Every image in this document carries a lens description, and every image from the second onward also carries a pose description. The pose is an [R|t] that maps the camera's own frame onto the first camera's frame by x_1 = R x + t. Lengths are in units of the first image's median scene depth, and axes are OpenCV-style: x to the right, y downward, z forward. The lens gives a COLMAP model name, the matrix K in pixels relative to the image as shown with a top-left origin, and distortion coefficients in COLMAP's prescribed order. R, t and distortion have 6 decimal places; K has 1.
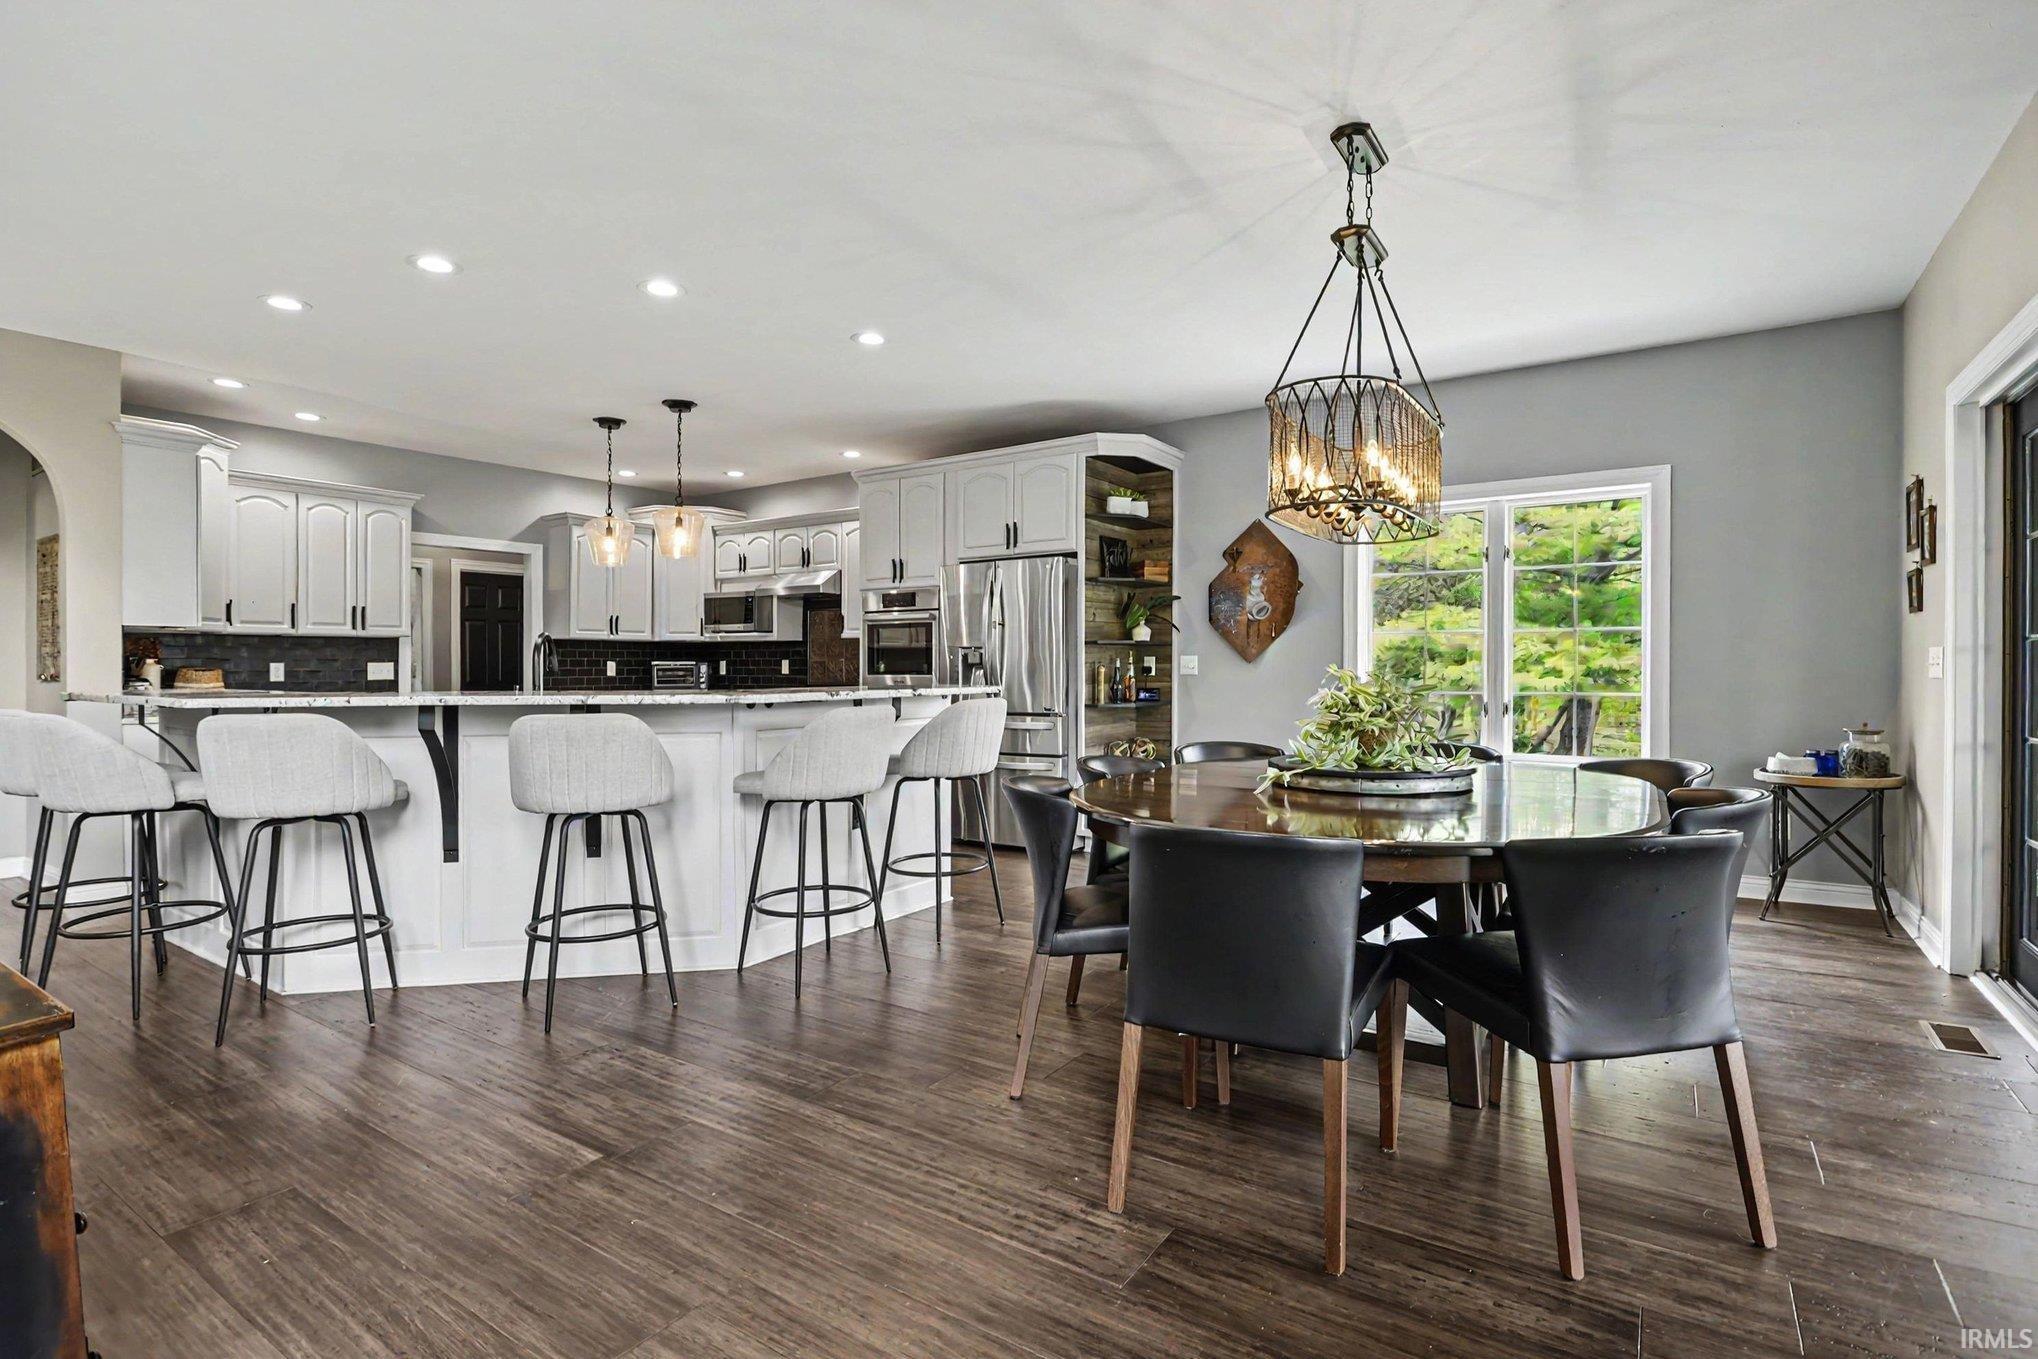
lens RADIAL K [[978.5, 0, 1021.4], [0, 978.5, 682.4], [0, 0, 1]] dist [-0.012004, 0.006629]
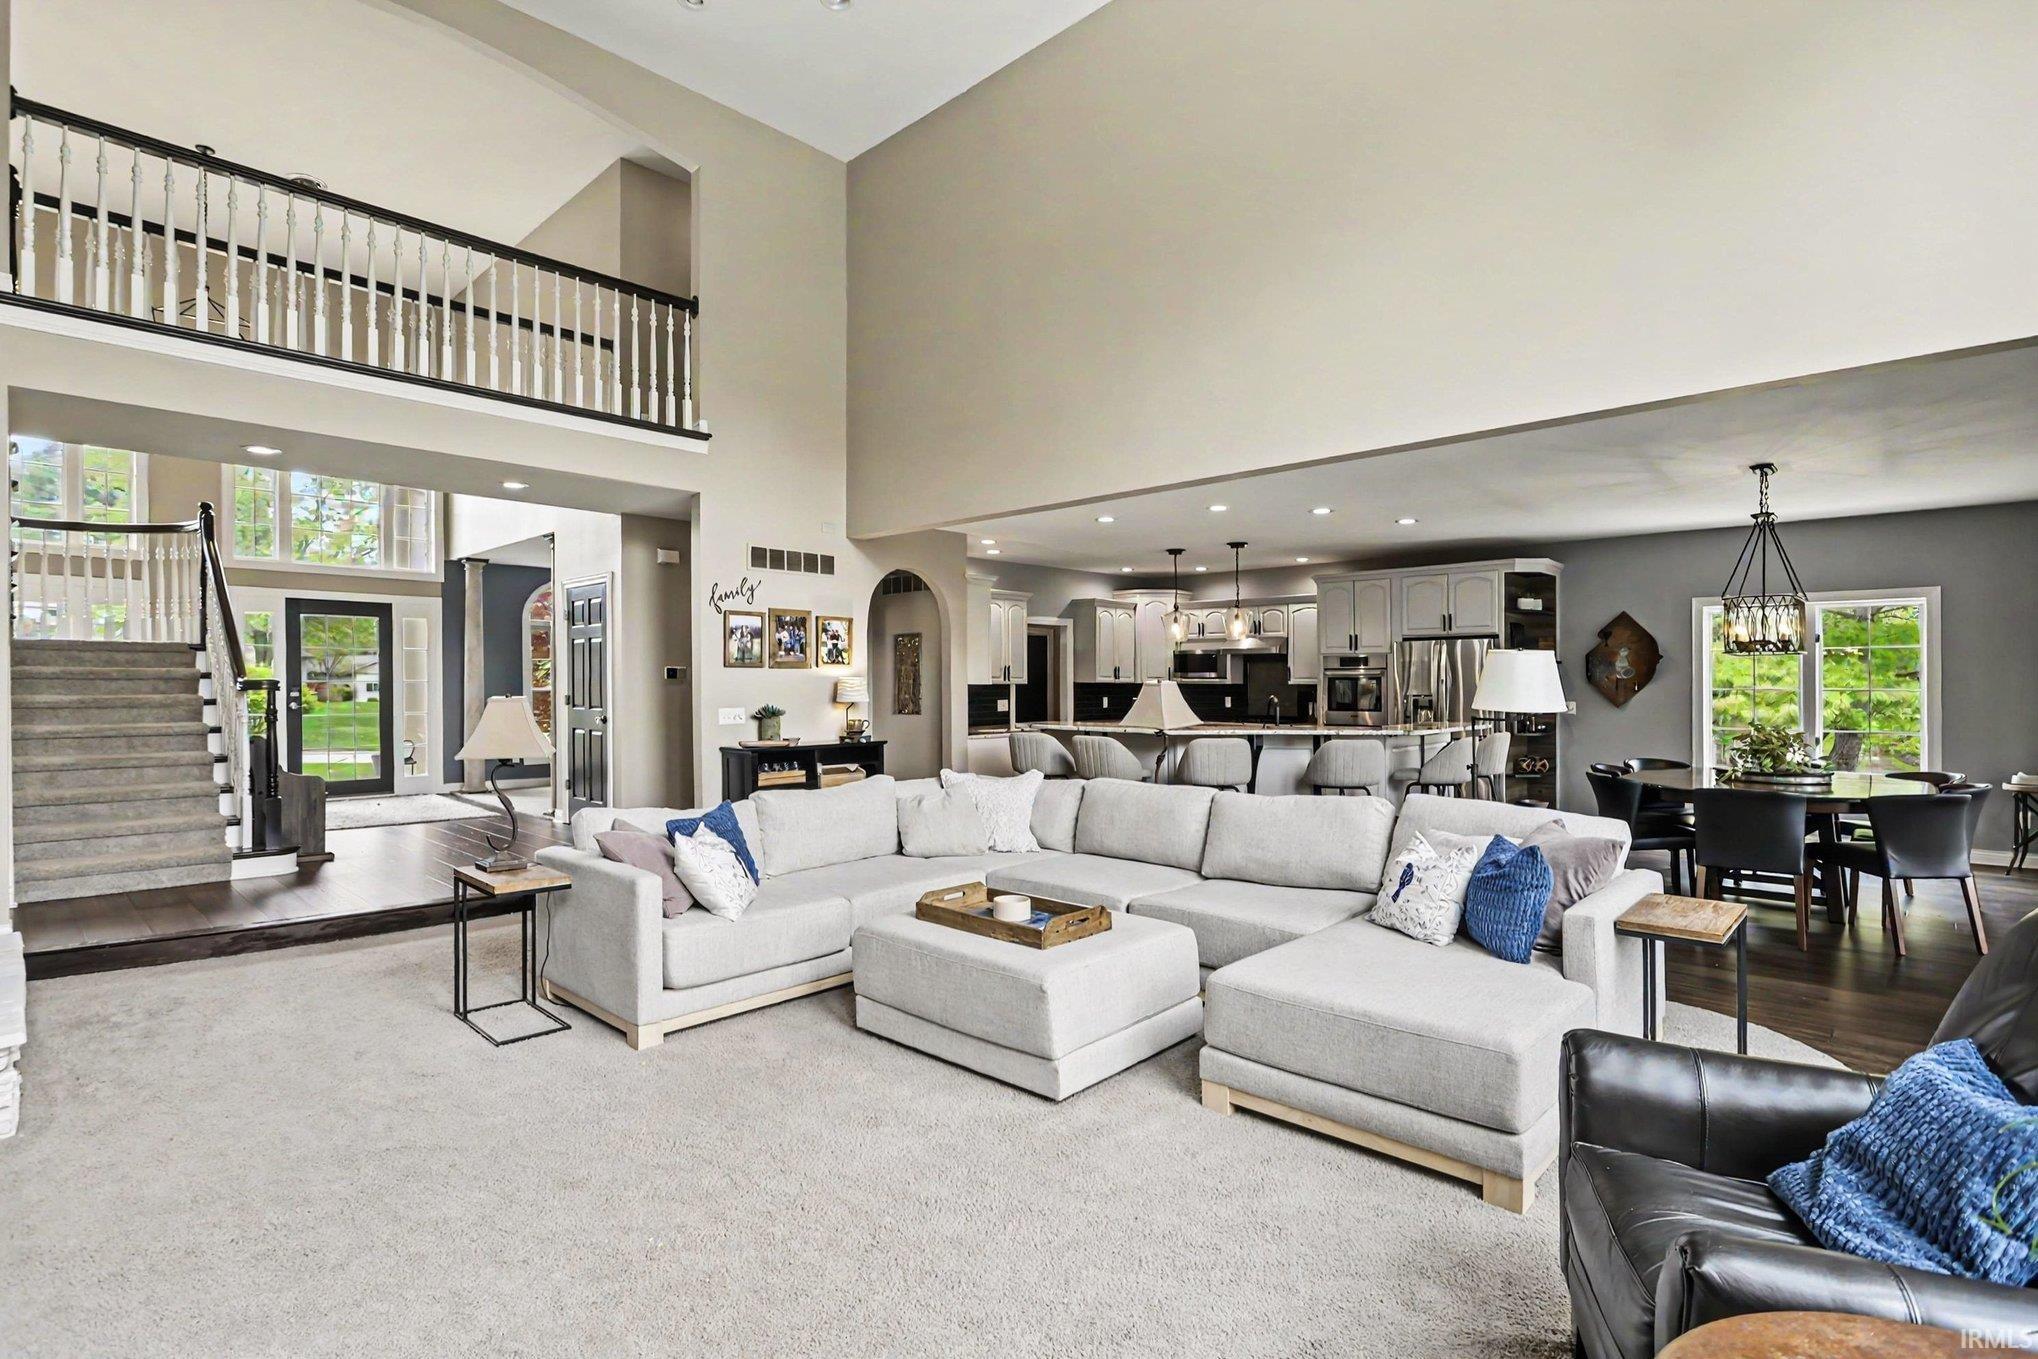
lens RADIAL K [[978.5, 0, 1010.9], [0, 978.5, 686.0], [0, 0, 1]] dist [-0.012004, 0.006629]
pose [[0.984325, 0.004650, -0.176305, -0.409972], [-0.006648, 0.999920, -0.010749, -0.029362], [0.176241, 0.011752, 0.984277, -0.621135]]
